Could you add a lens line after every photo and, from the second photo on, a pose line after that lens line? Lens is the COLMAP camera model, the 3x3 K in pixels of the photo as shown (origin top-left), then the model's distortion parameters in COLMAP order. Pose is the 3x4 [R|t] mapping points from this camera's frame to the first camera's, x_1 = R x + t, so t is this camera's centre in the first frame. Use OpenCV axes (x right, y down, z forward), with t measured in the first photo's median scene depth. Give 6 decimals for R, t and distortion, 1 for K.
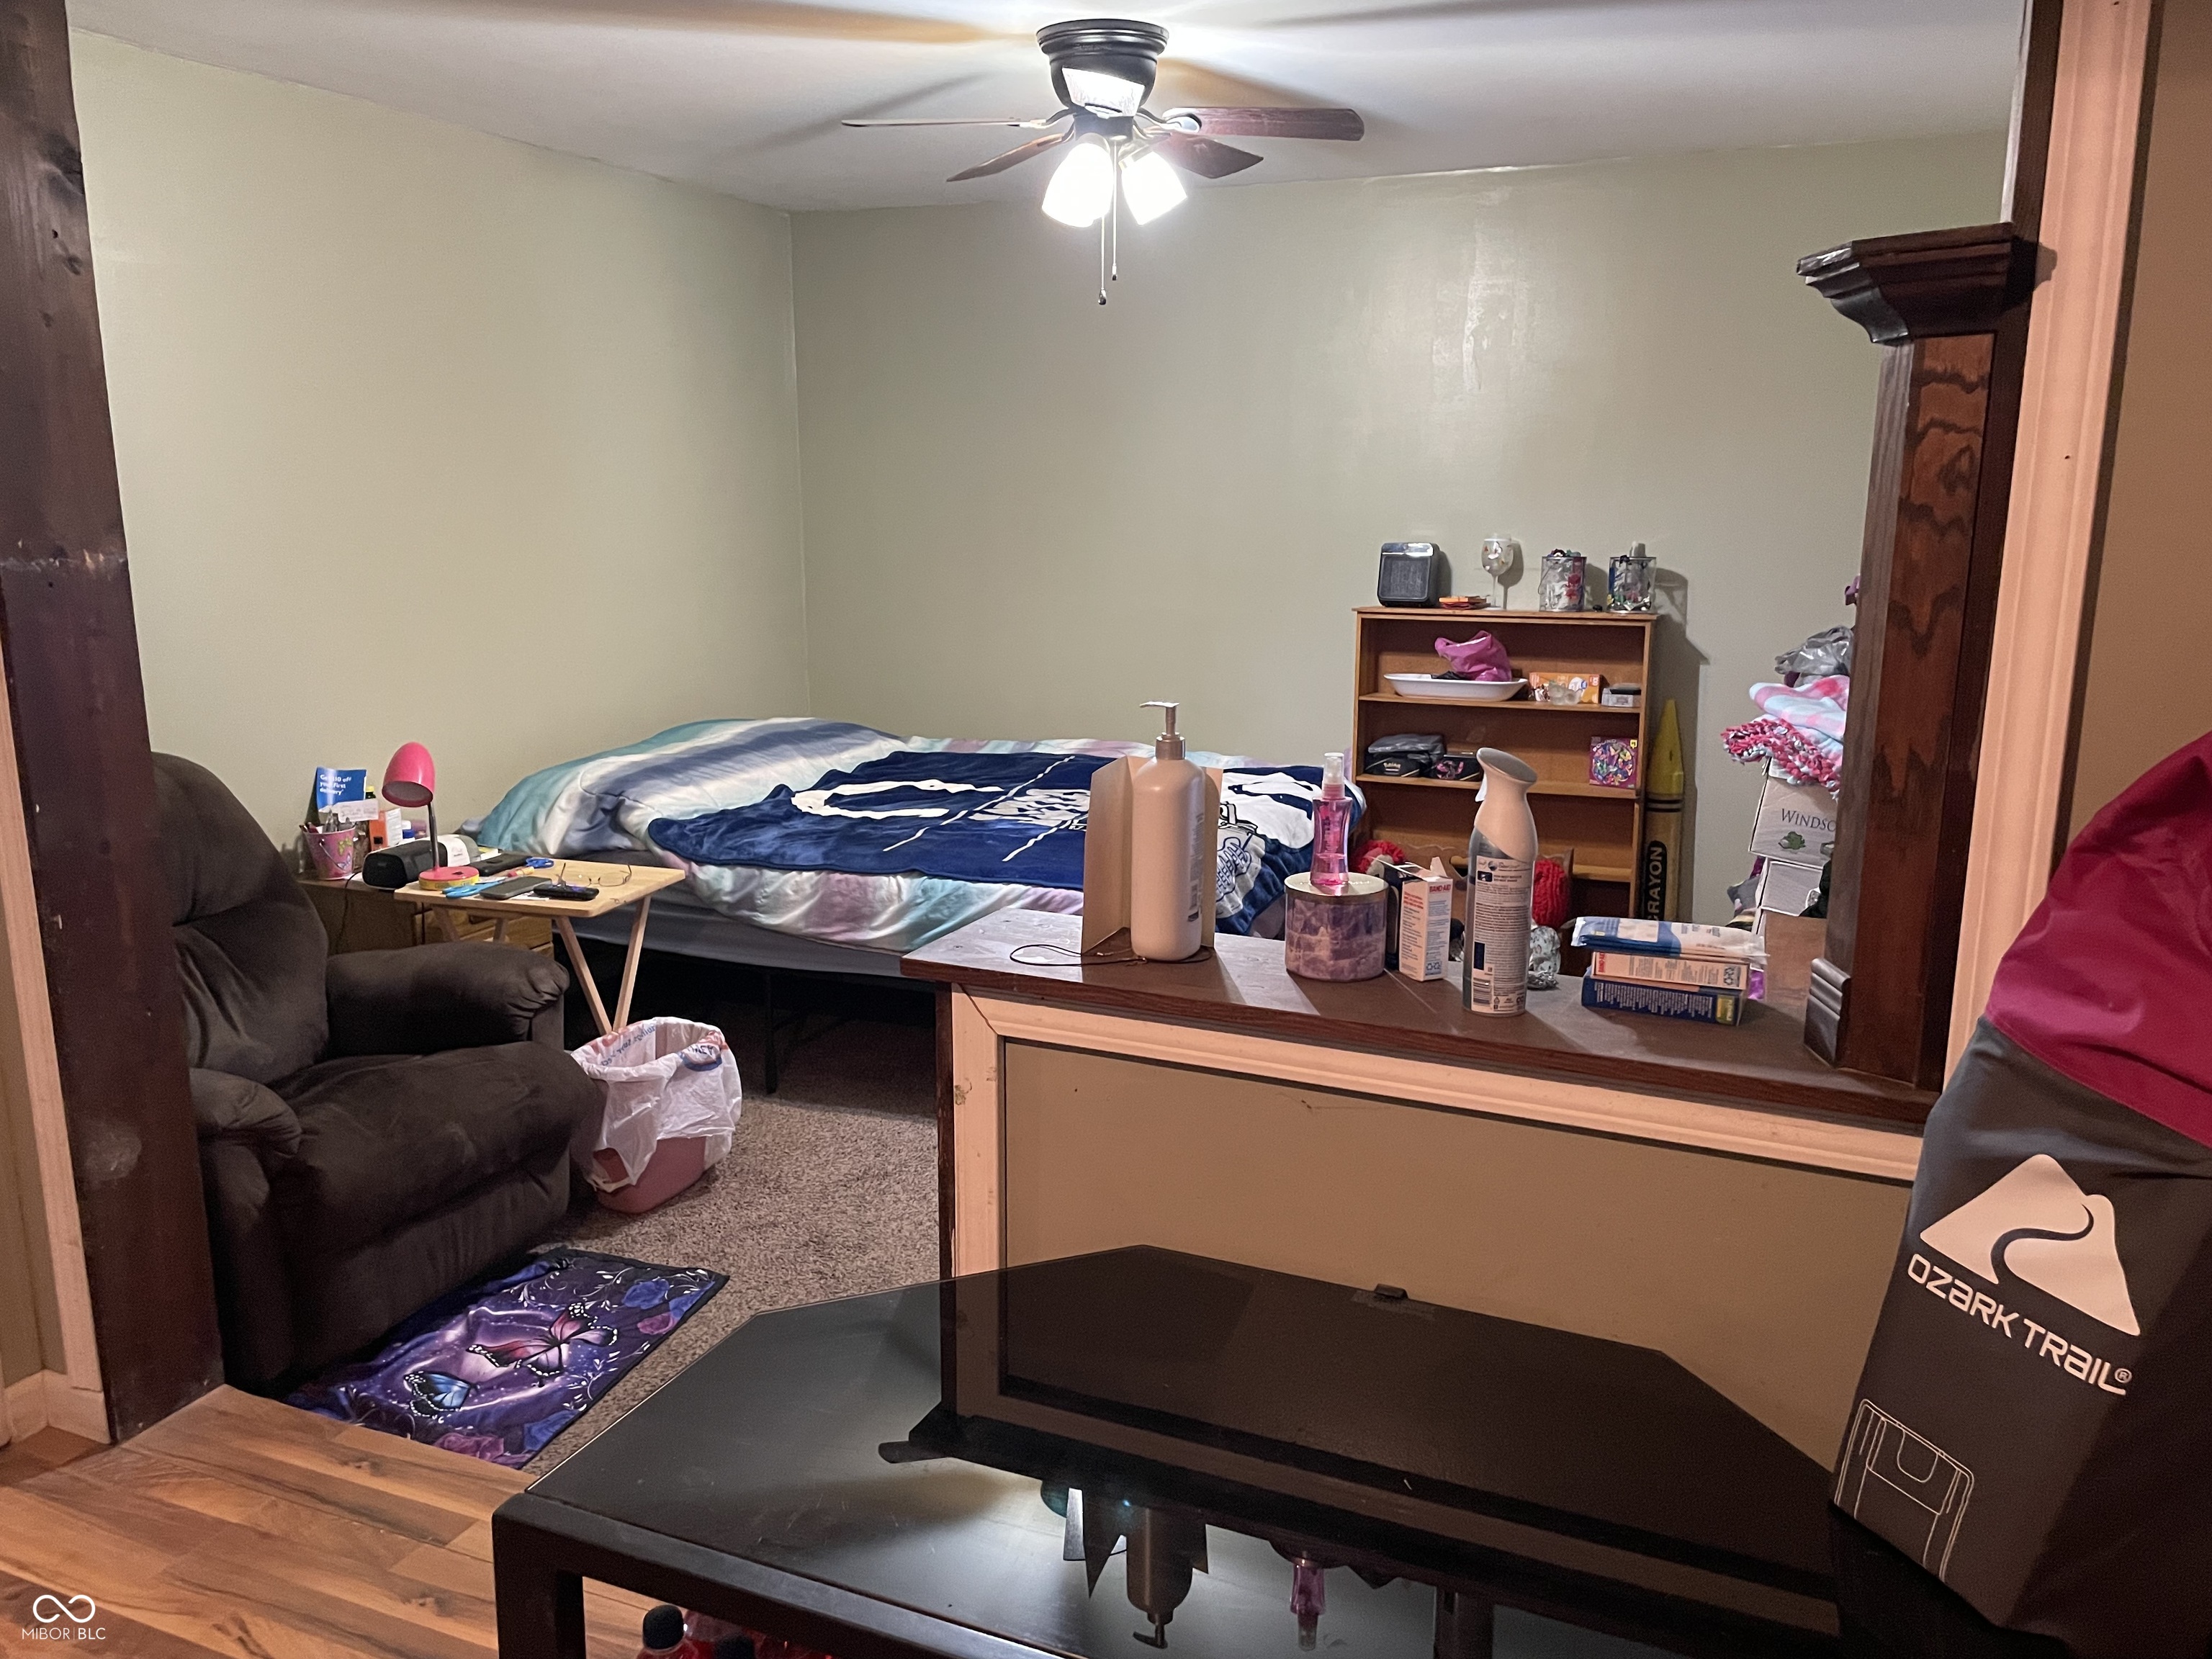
lens RADIAL K [[1666.3, 0, 1098.2], [0, 1666.3, 837.1], [0, 0, 1]] dist [0.099339, -0.125751]
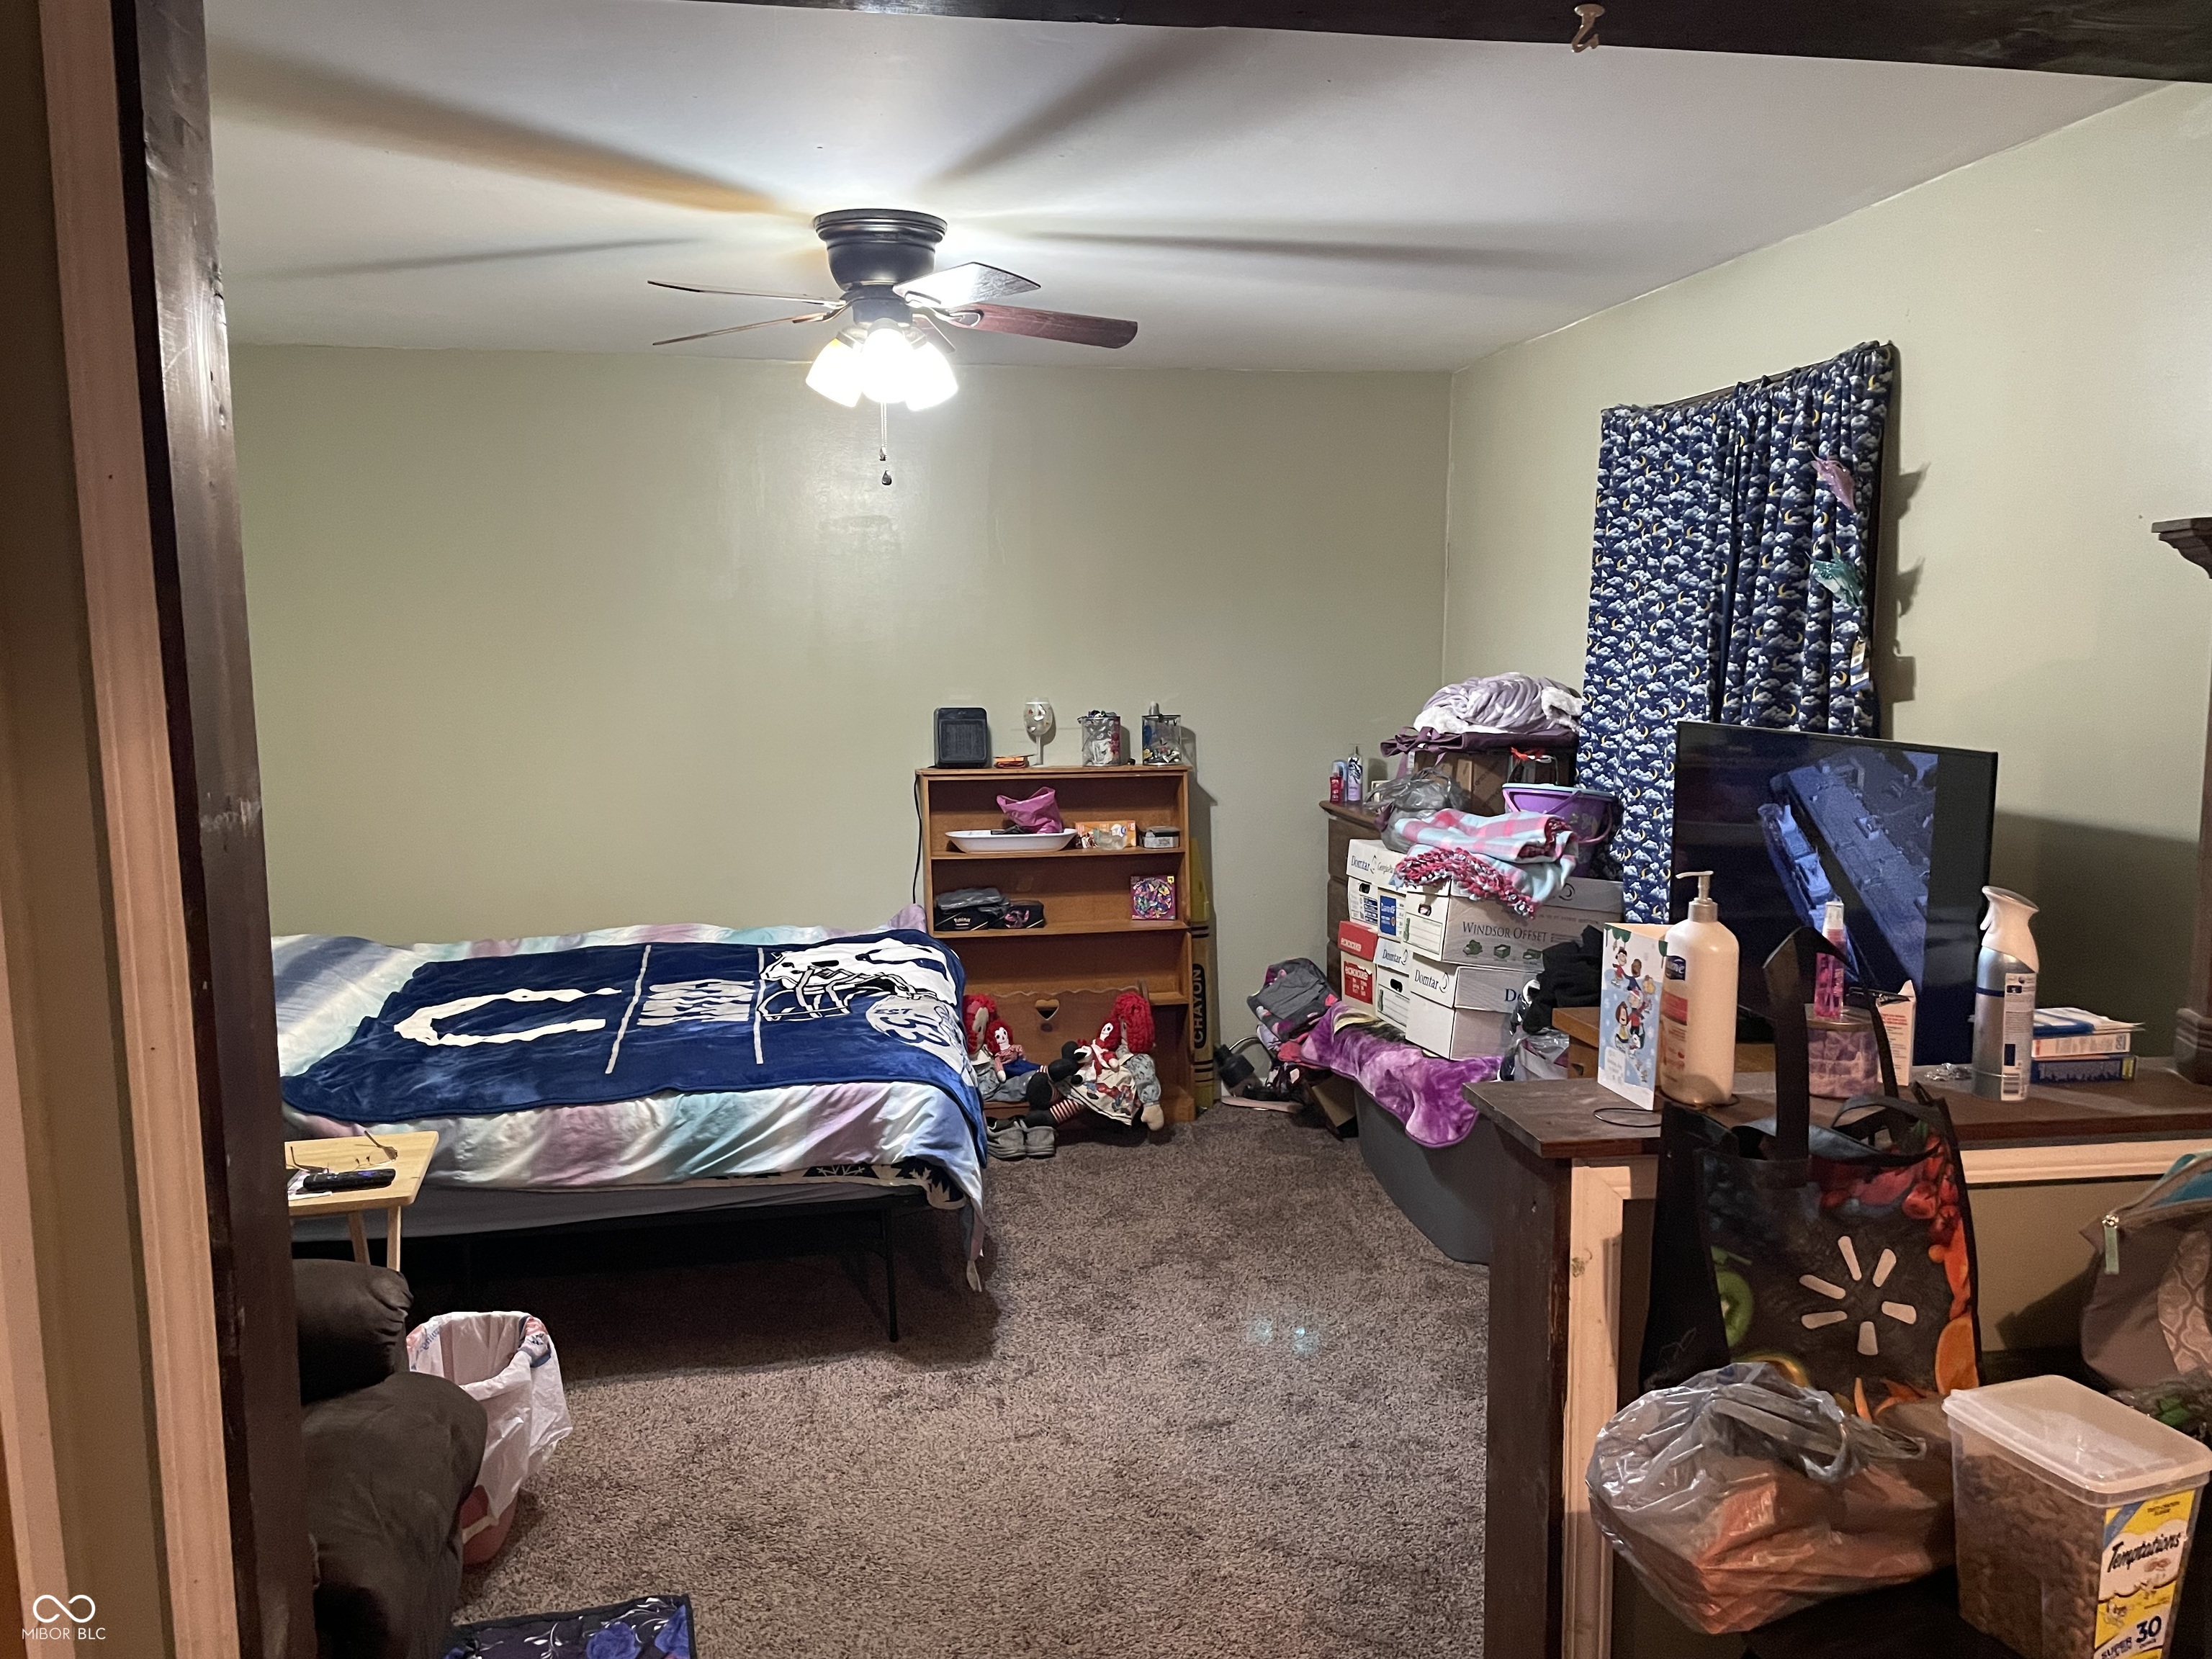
lens RADIAL K [[1666.3, 0, 1098.4], [0, 1666.3, 830.6], [0, 0, 1]] dist [0.099339, -0.125751]
pose [[0.849222, -0.072524, 0.523032, -0.367519], [0.119504, 0.991220, -0.056591, -0.038113], [-0.514336, 0.110563, 0.850432, 0.099012]]
